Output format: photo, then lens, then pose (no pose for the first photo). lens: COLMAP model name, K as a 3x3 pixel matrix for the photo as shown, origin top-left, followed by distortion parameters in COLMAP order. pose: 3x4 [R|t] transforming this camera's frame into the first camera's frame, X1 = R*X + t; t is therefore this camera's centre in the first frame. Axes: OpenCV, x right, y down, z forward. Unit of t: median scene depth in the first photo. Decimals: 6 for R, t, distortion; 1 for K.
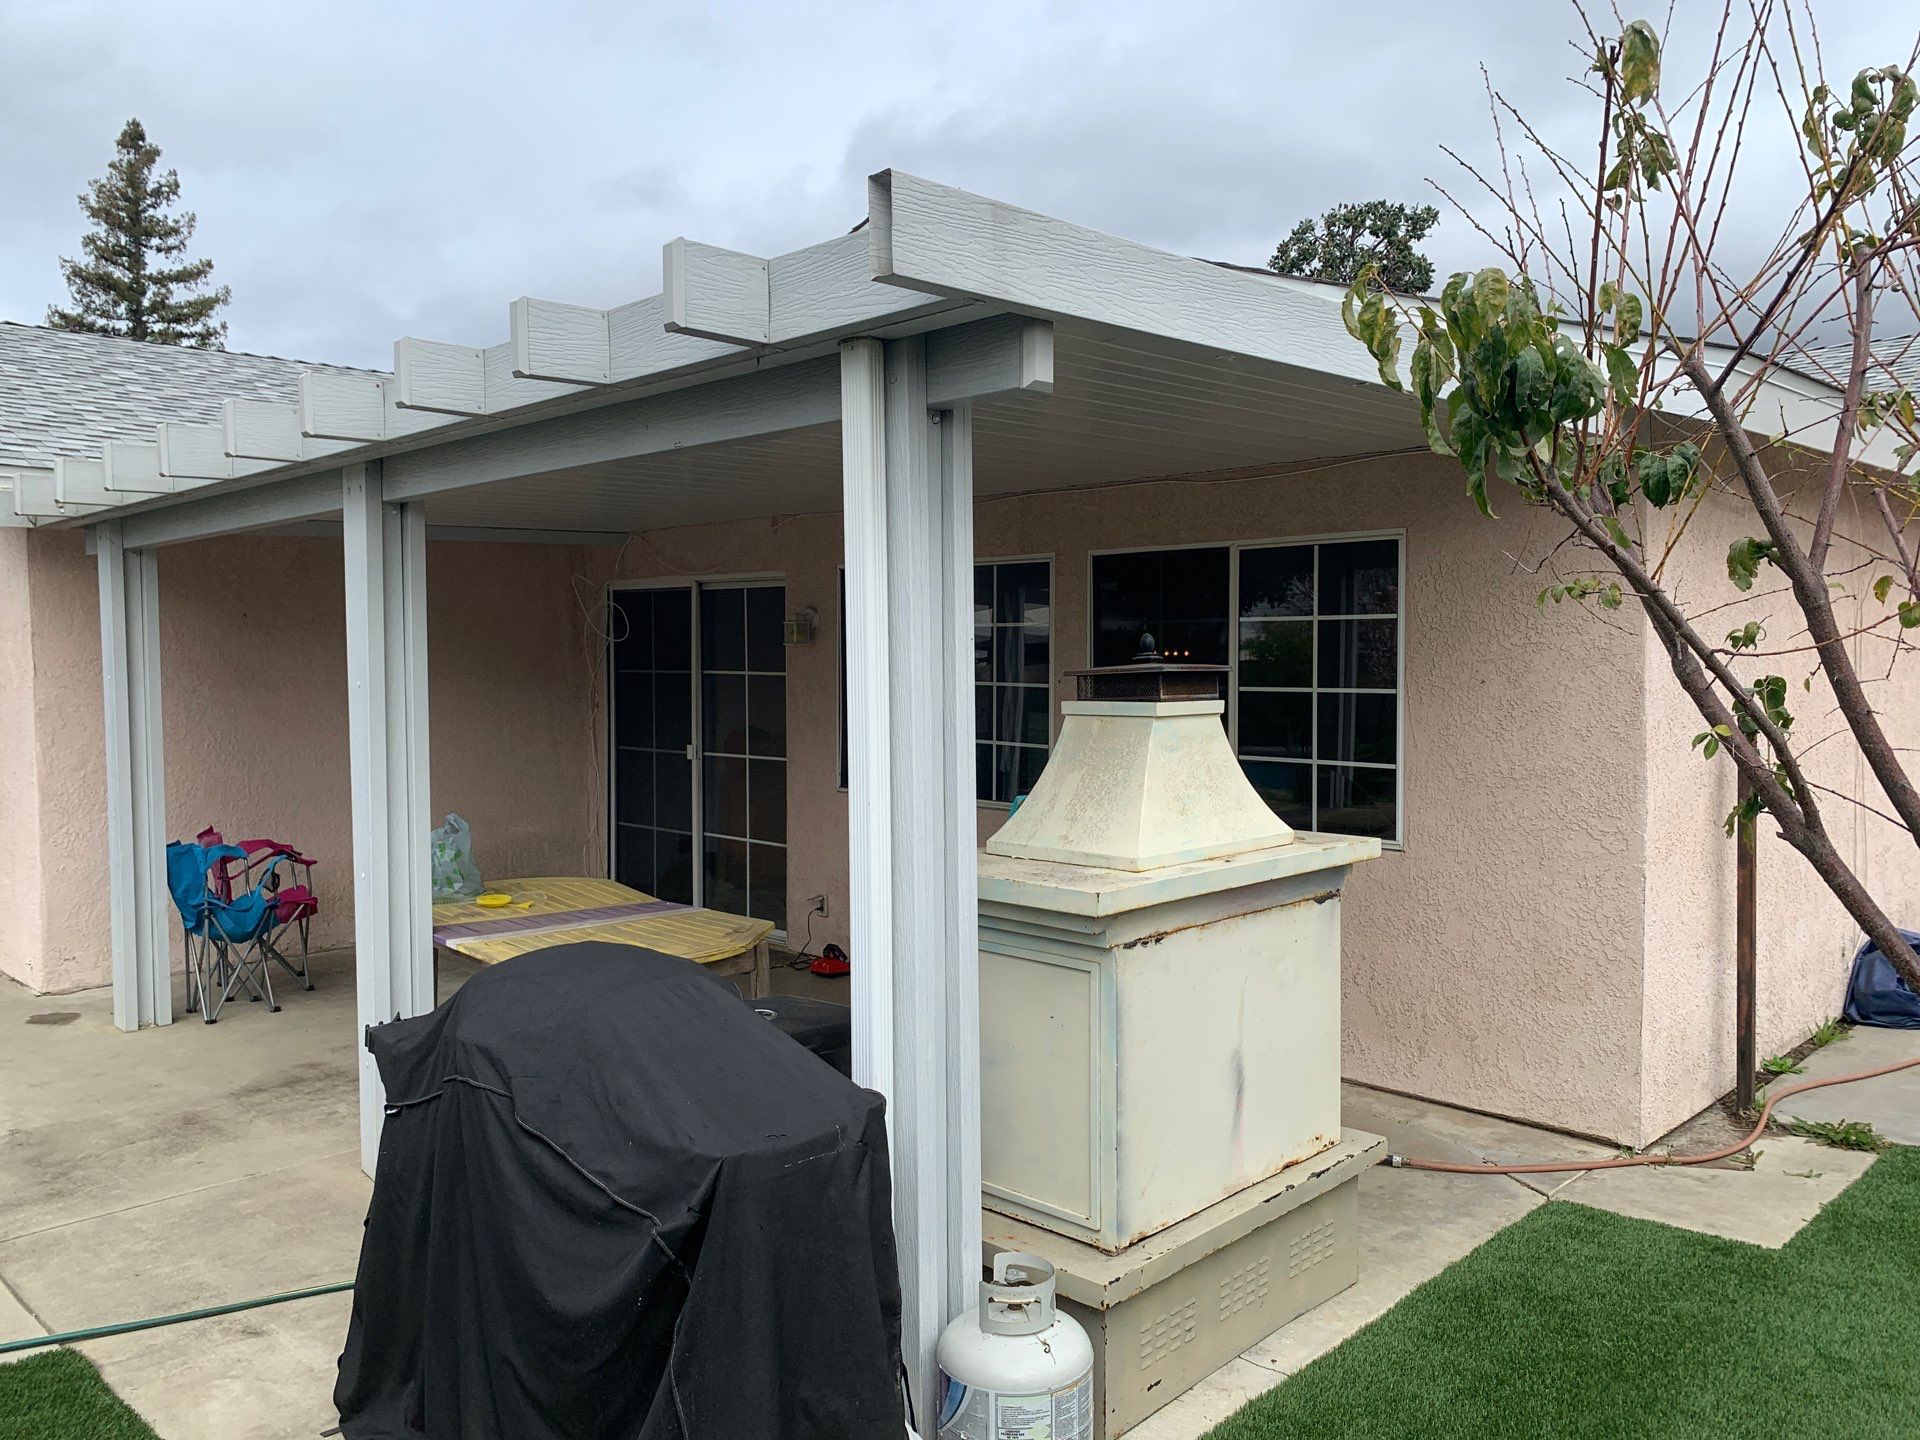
lens RADIAL K [[1388.1, 0, 965.9], [0, 1388.1, 713.1], [0, 0, 1]] dist [0.008428, 0.001259]
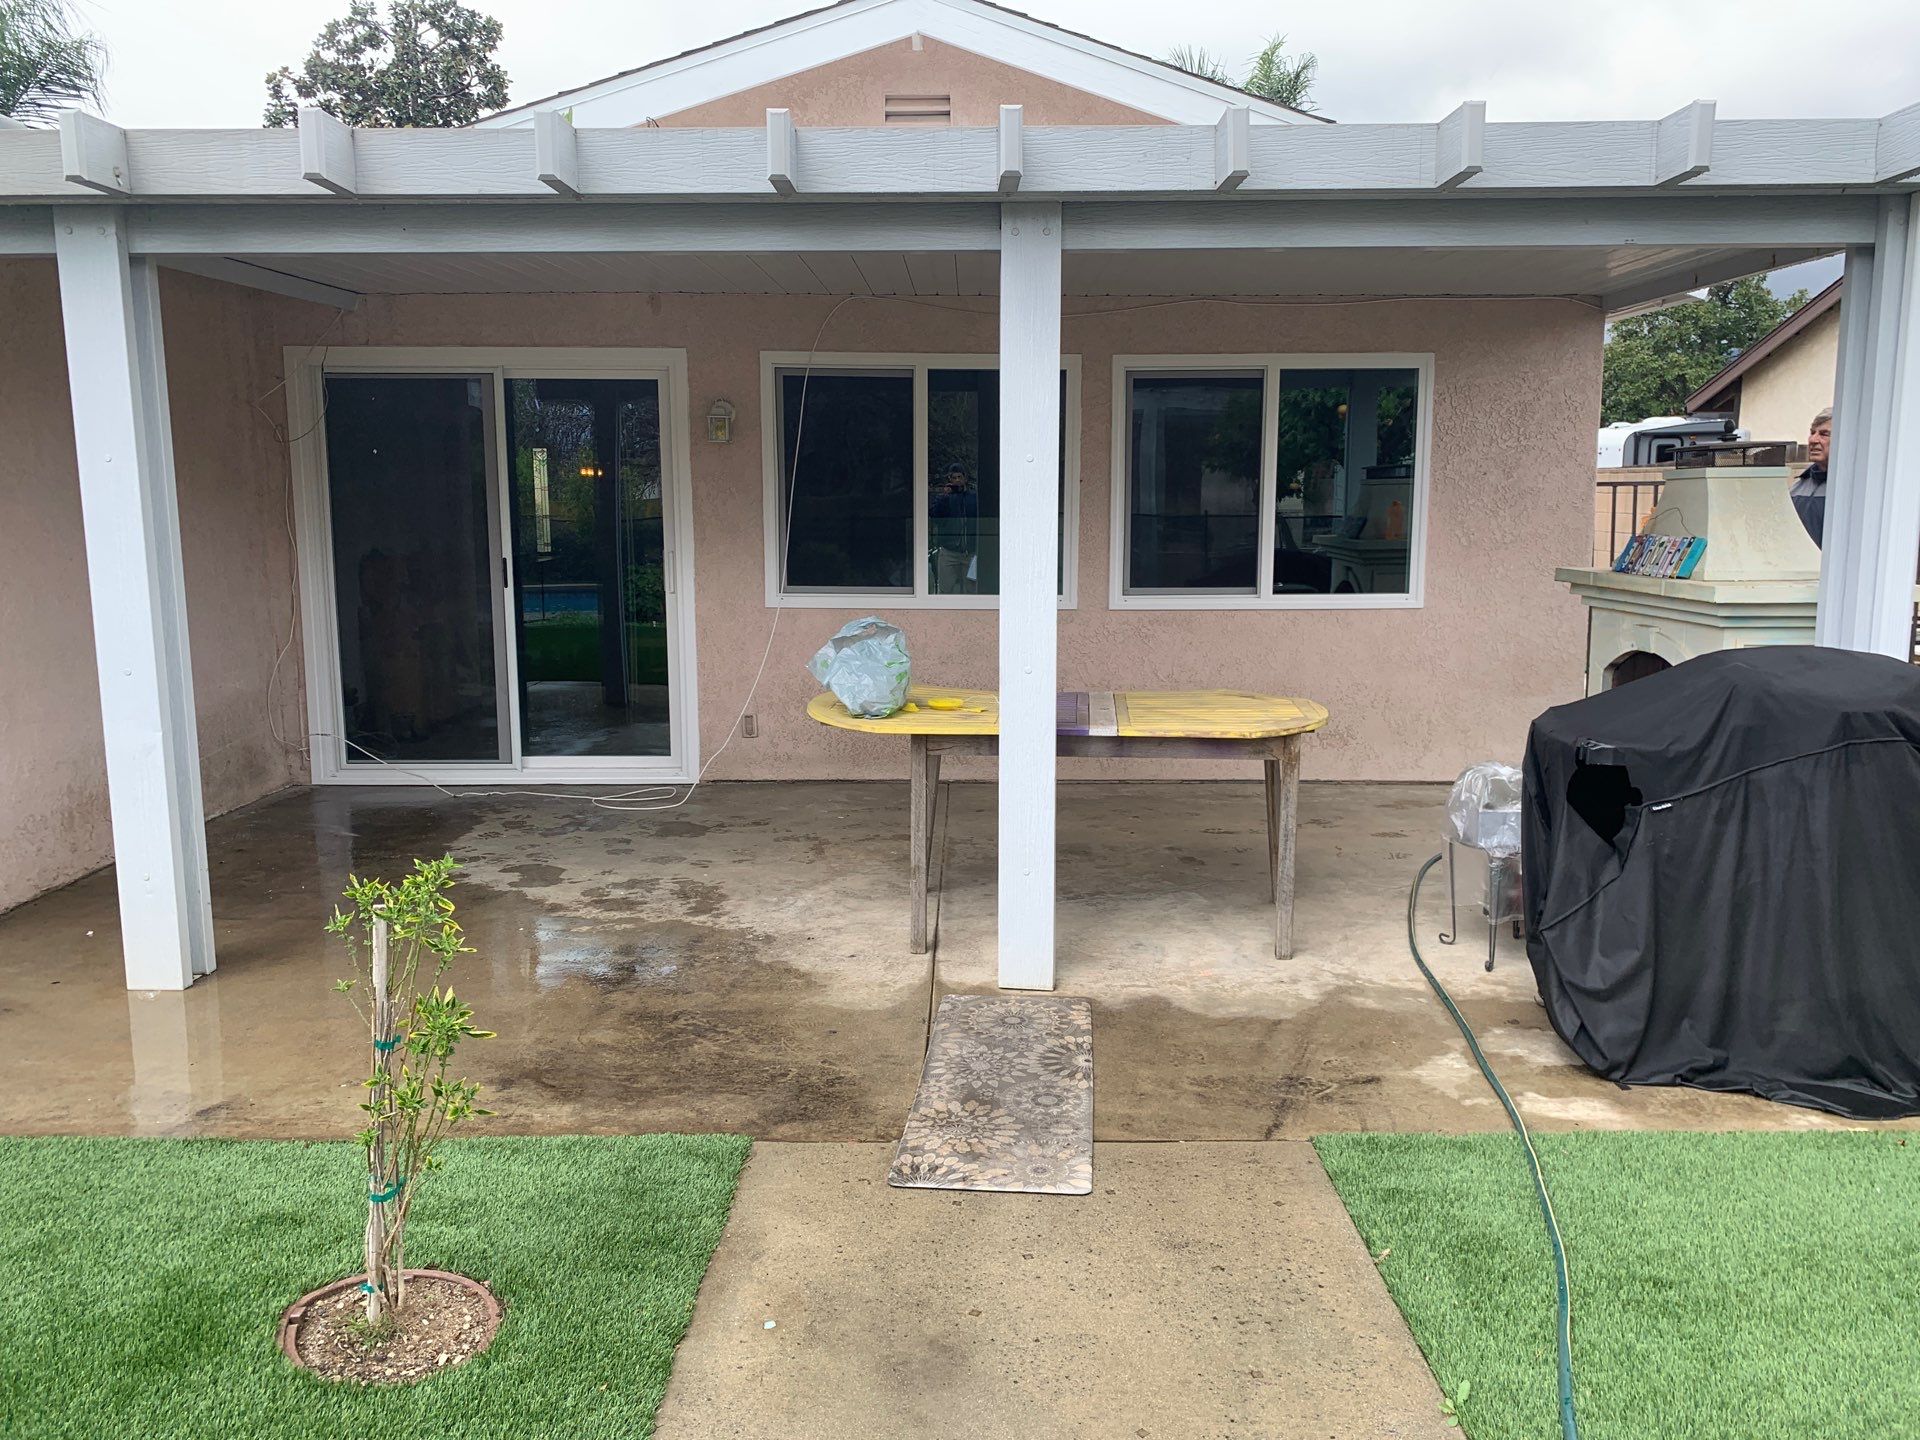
lens RADIAL K [[1426.1, 0, 964.7], [0, 1426.1, 716.4], [0, 0, 1]] dist [0.012108, -0.005425]
pose [[0.725485, -0.104071, 0.680324, -0.971542], [0.029920, 0.992336, 0.119895, 0.030418], [-0.687587, -0.066627, 0.723039, 0.303994]]
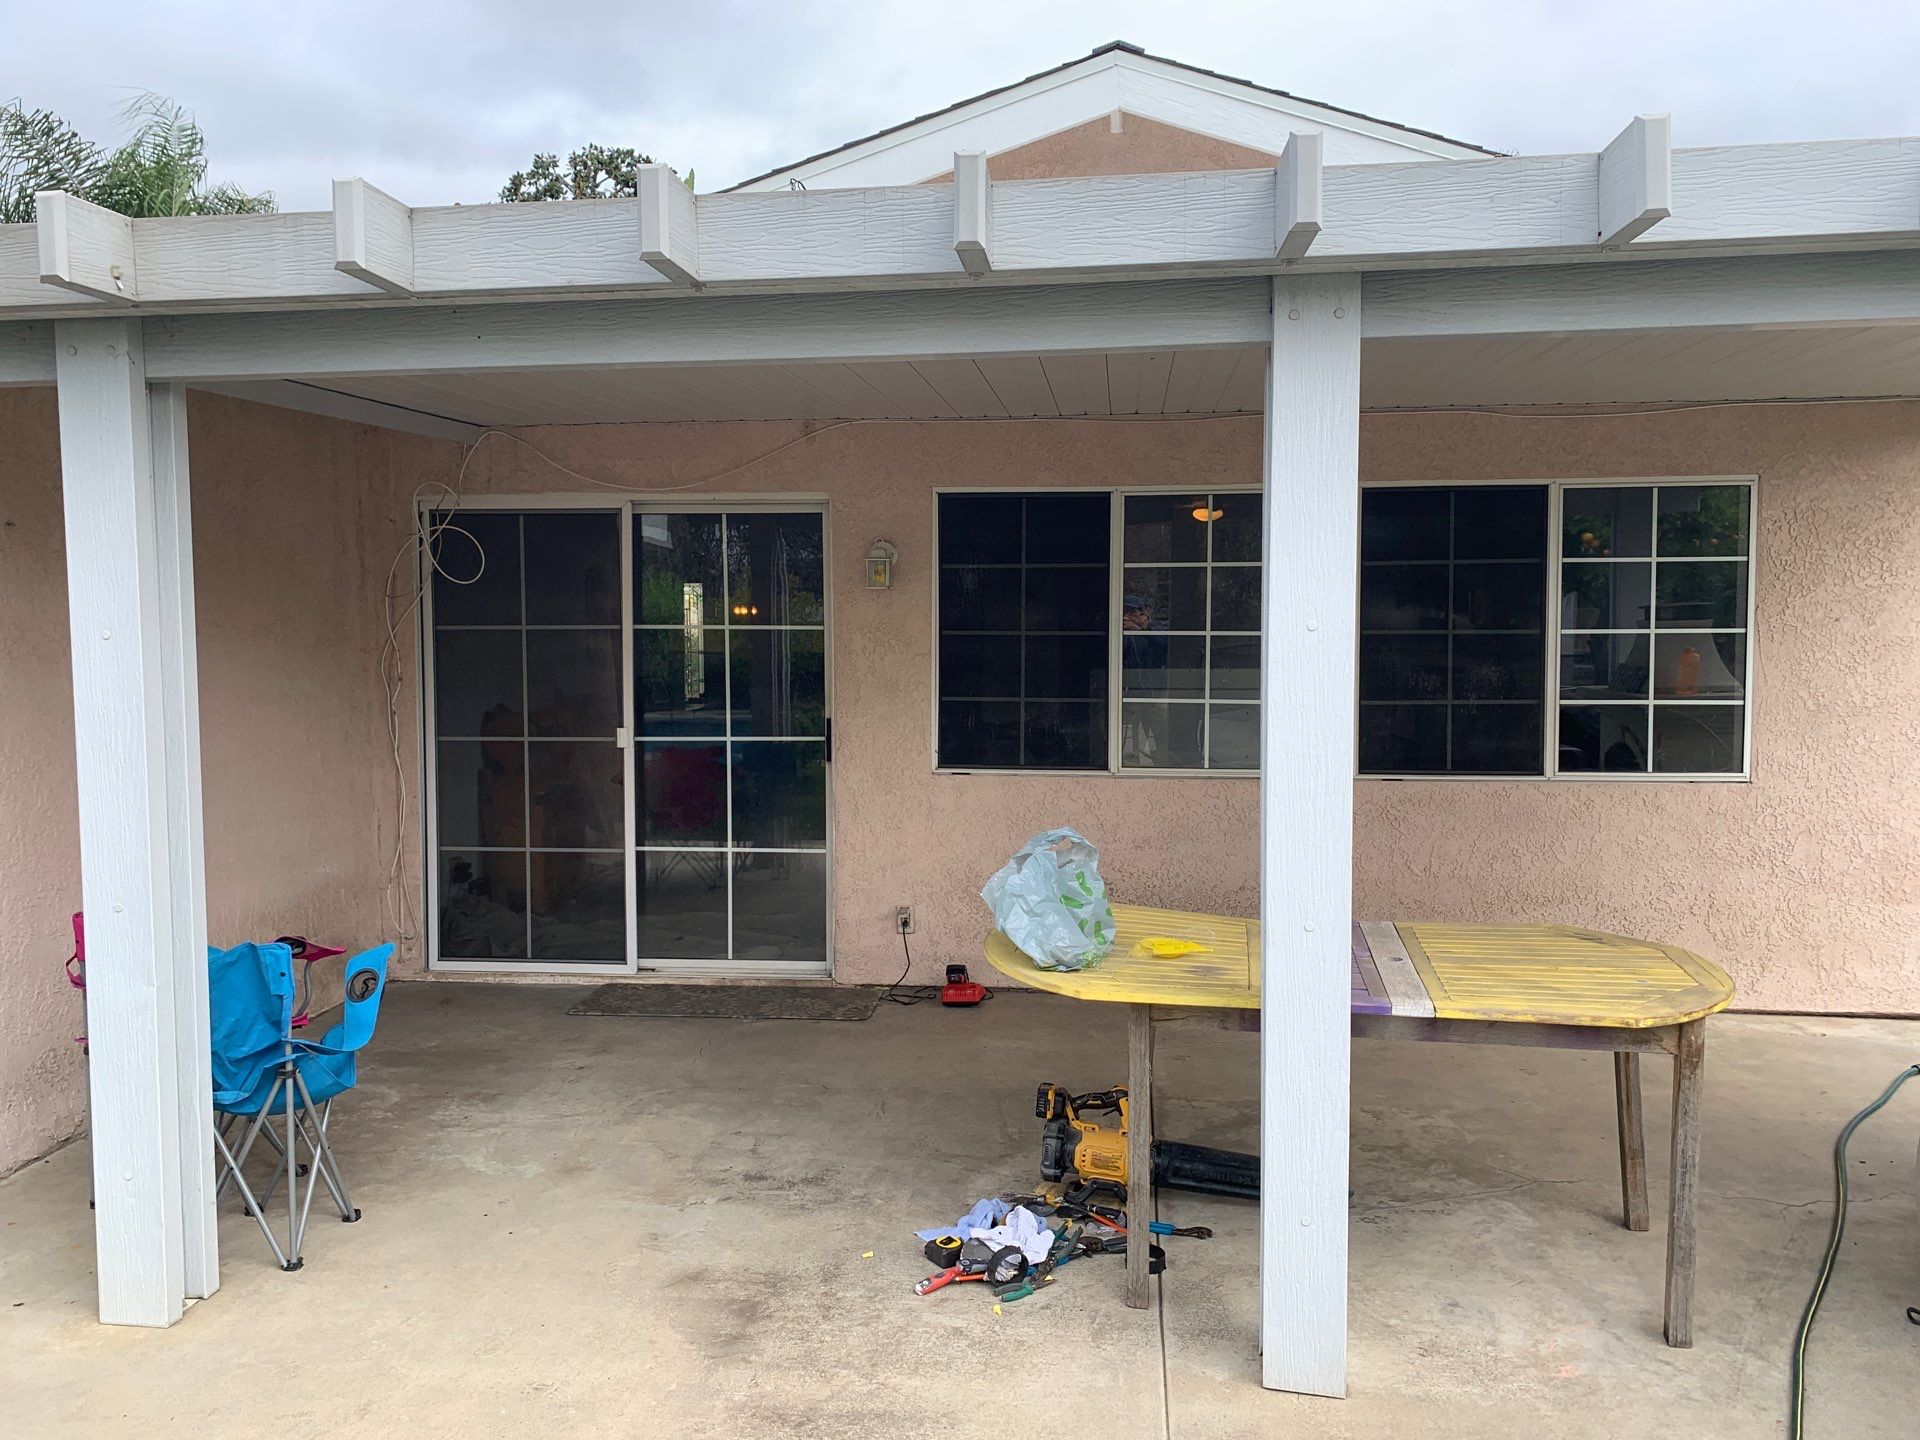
lens RADIAL K [[1410.1, 0, 934.1], [0, 1410.1, 706.6], [0, 0, 1]] dist [0.020195, -0.029561]
pose [[0.806423, -0.040295, 0.589965, -0.832888], [0.029841, 0.999178, 0.027454, -0.006103], [-0.590586, -0.004534, 0.806962, 0.510739]]
